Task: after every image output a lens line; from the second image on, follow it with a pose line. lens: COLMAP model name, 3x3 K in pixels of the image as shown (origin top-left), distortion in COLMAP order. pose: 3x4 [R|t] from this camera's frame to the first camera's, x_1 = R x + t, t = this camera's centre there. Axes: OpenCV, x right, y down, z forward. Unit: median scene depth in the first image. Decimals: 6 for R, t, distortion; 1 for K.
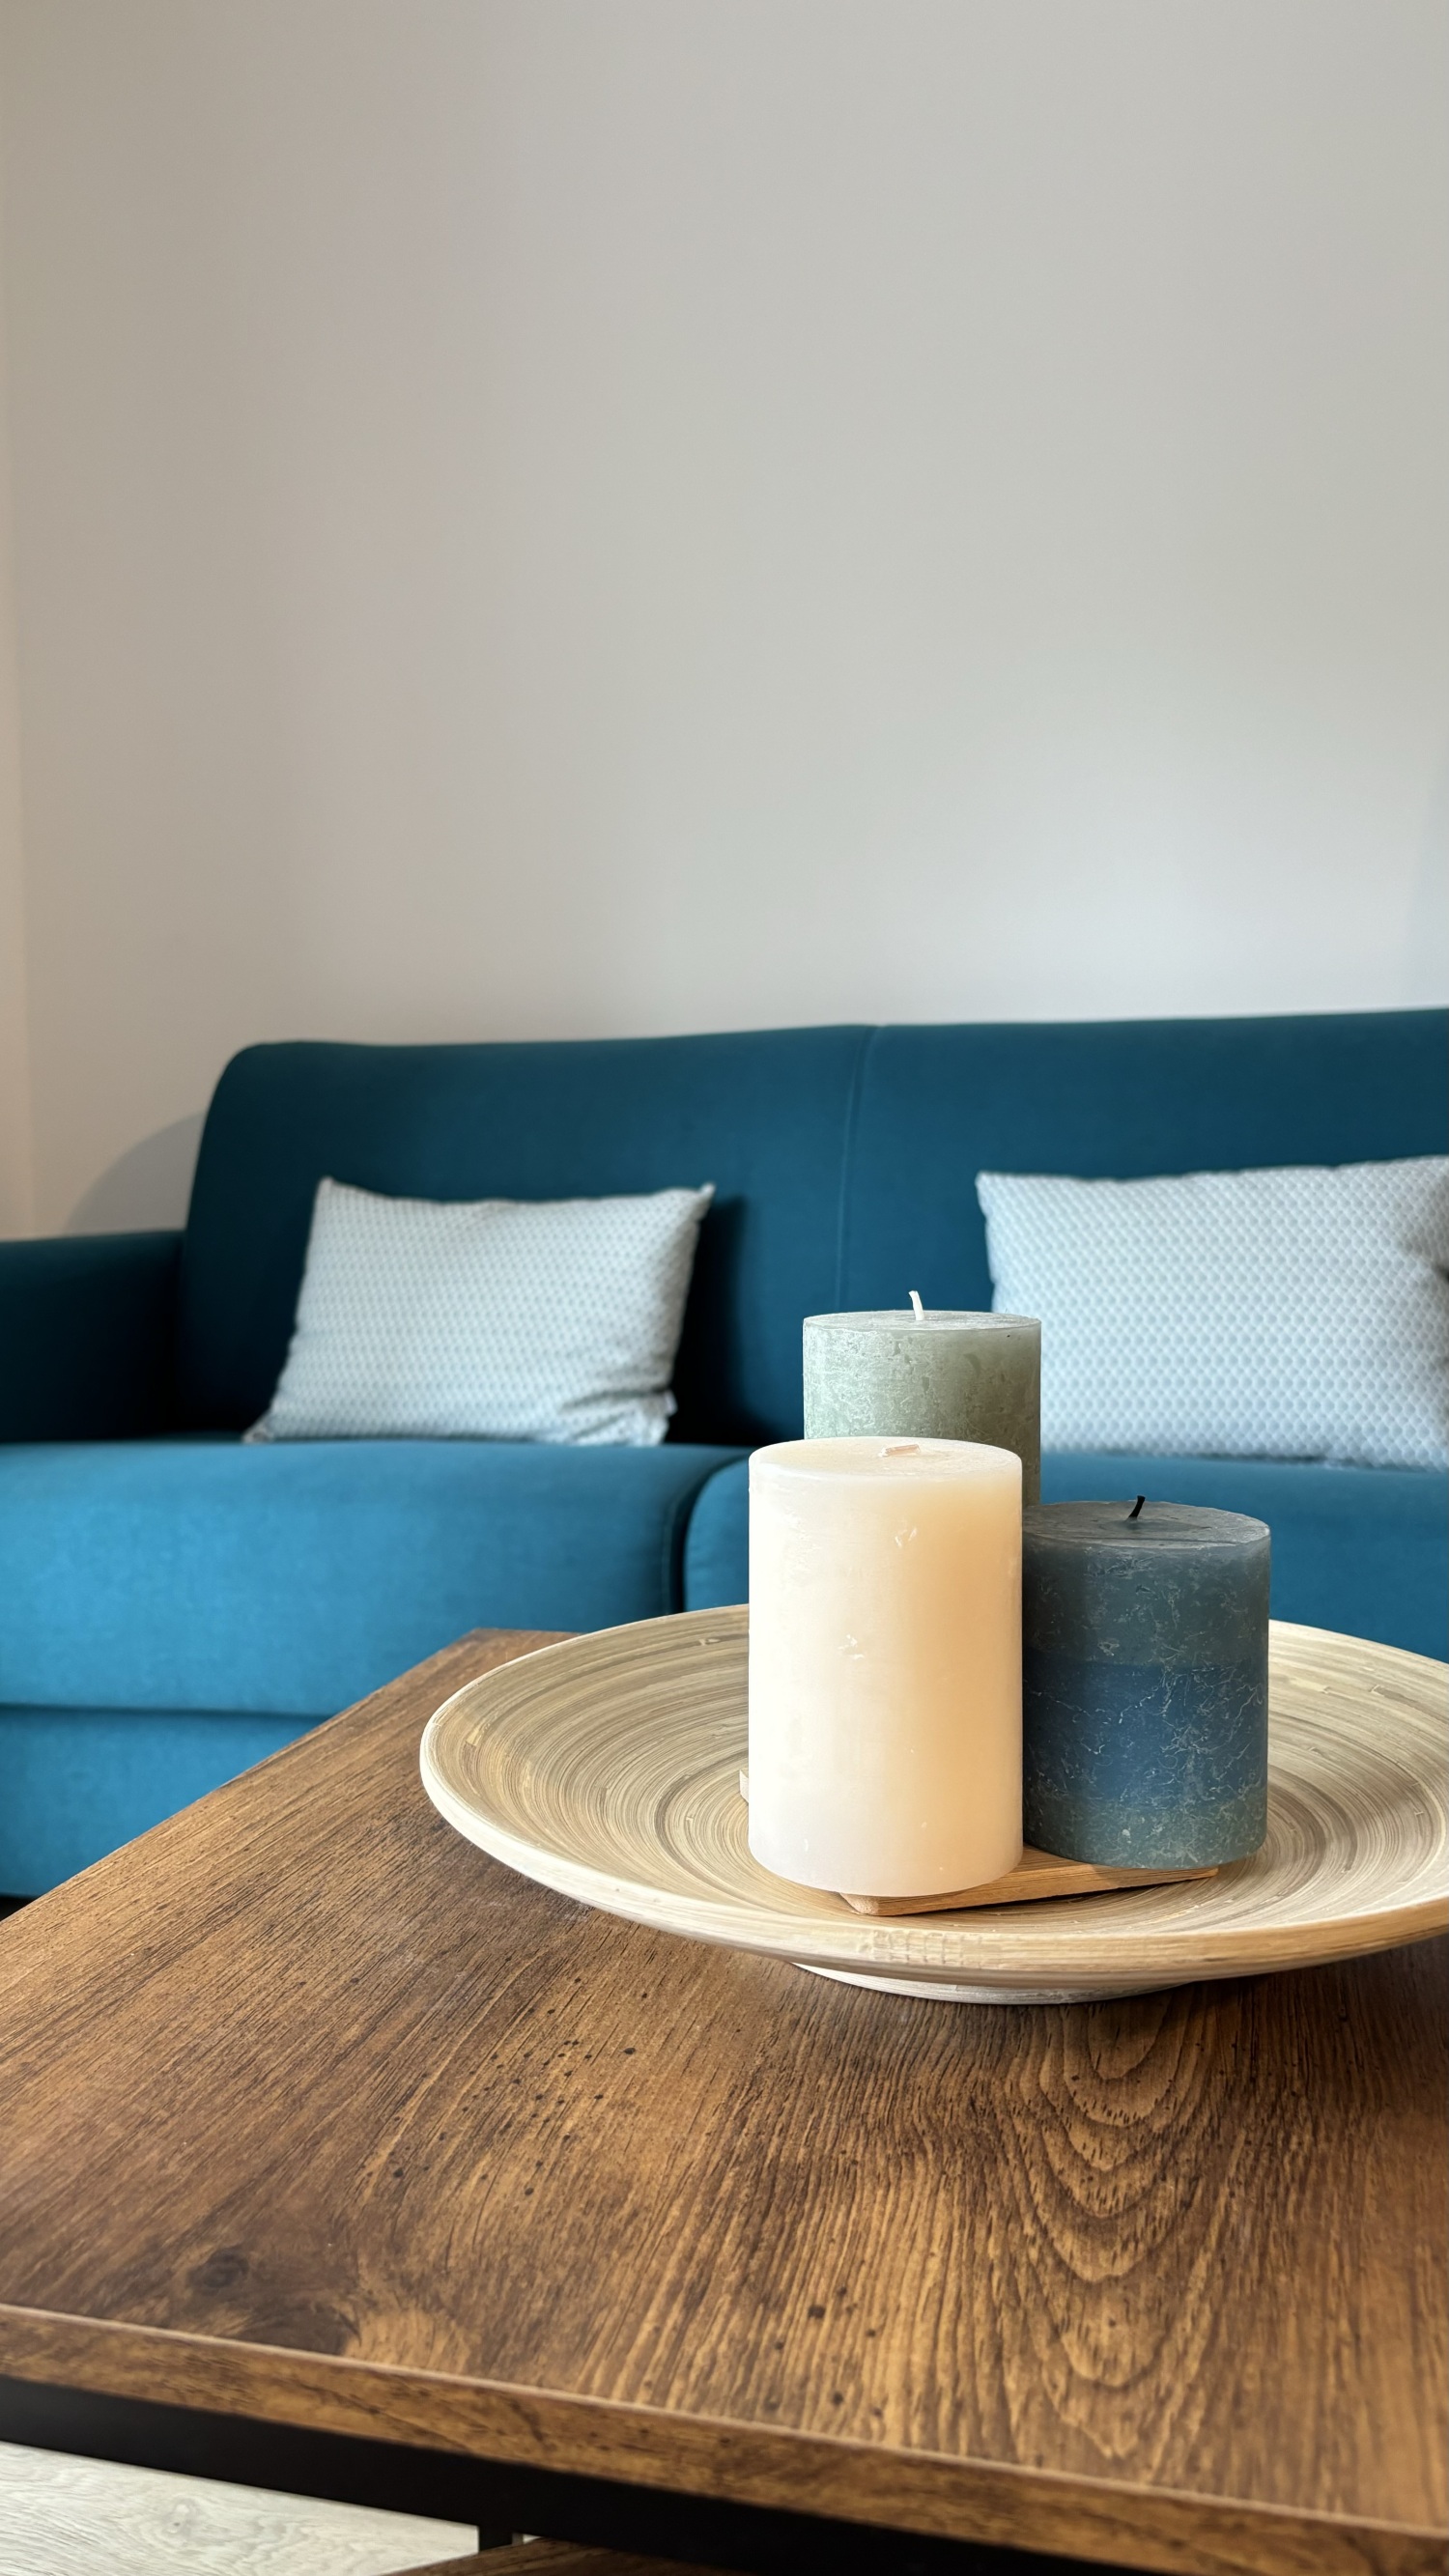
lens RADIAL K [[1964.2, 0, 724.5], [0, 1964.2, 1288.0], [0, 0, 1]] dist [0.045421, -0.073002]
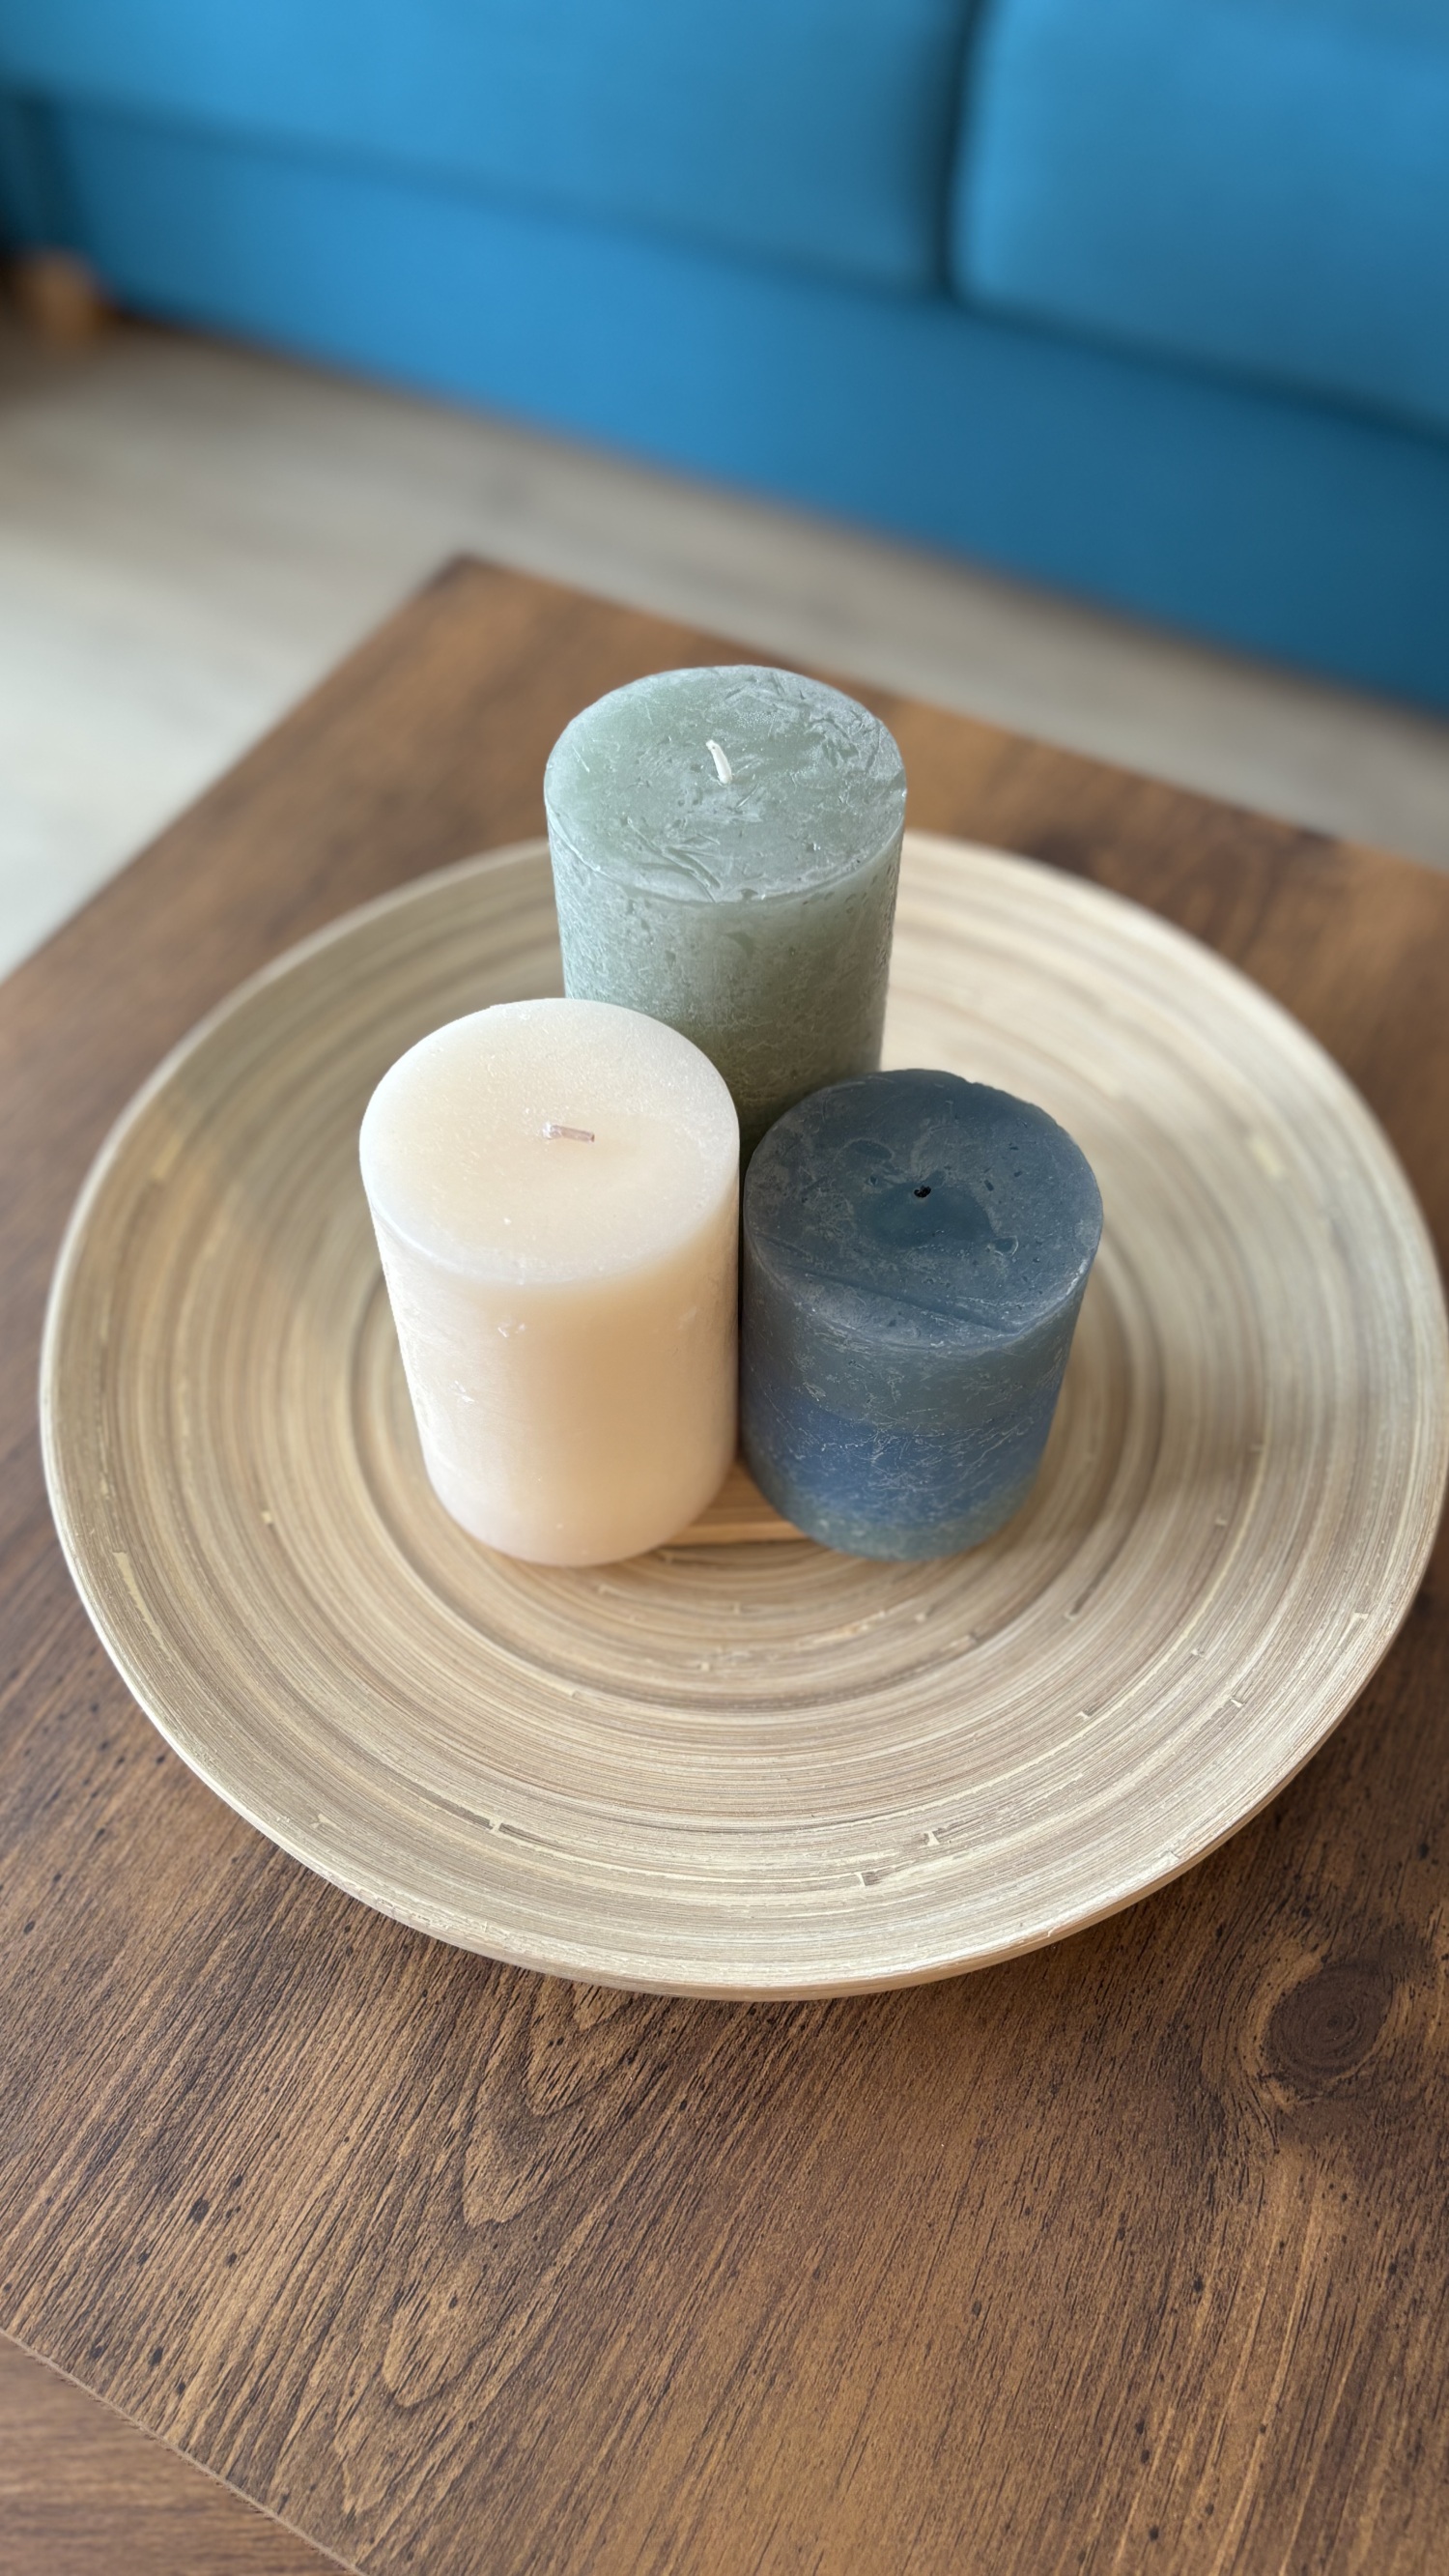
lens RADIAL K [[2102.8, 0, 724.5], [0, 2102.8, 1288.0], [0, 0, 1]] dist [0.014279, 0.004370]
pose [[0.971562, 0.193794, -0.136054, 0.363120], [-0.025695, 0.657487, 0.753028, -0.642309], [0.235386, -0.728117, 0.643769, 0.665748]]
